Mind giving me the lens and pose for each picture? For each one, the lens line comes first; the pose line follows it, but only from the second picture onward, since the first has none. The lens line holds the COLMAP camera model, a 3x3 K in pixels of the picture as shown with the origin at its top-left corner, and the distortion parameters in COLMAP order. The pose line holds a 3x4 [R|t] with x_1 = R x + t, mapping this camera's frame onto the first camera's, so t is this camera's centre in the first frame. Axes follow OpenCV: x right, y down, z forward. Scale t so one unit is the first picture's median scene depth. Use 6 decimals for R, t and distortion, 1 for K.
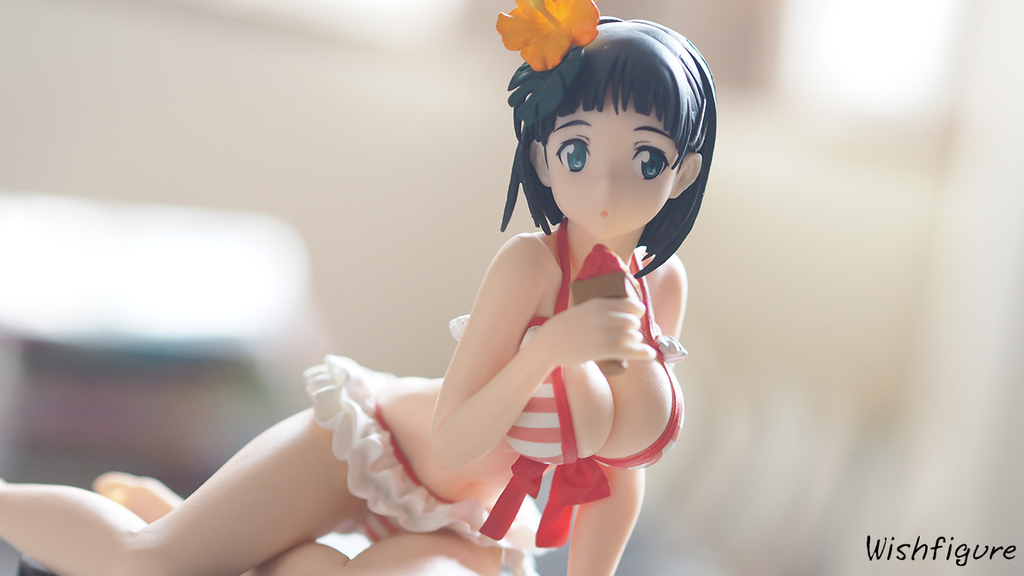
lens RADIAL K [[2986.7, 0, 512.0], [0, 2986.7, 288.0], [0, 0, 1]] dist [0.395995, 0.106315]
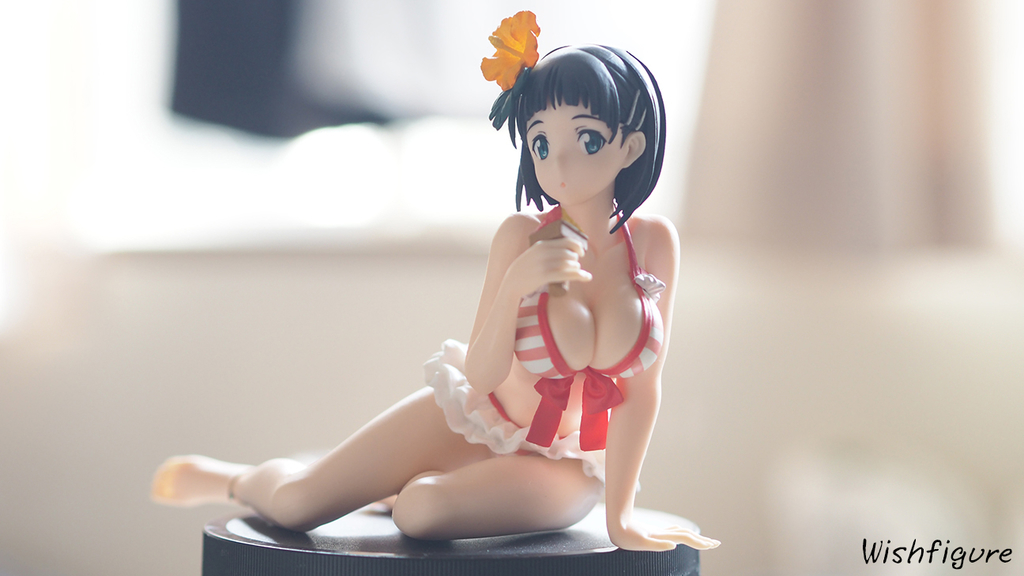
lens RADIAL K [[2986.7, 0, 512.0], [0, 2986.7, 288.0], [0, 0, 1]] dist [0.395995, 0.106315]
pose [[0.902271, -0.171439, -0.395620, 0.529895], [0.117825, 0.980665, -0.156246, 0.225903], [0.414758, 0.094363, 0.905026, -0.214663]]
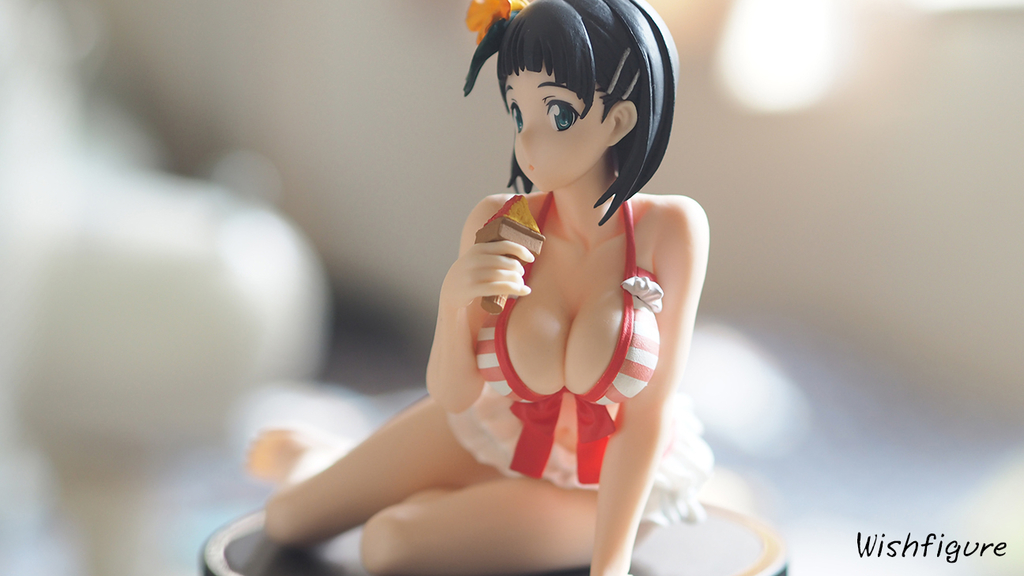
lens RADIAL K [[2986.7, 0, 512.0], [0, 2986.7, 288.0], [0, 0, 1]] dist [0.395995, 0.106315]
pose [[0.688916, -0.096570, -0.718379, 0.799412], [0.054158, 0.995173, -0.081841, 0.106867], [0.722815, 0.017475, 0.690821, 0.244975]]
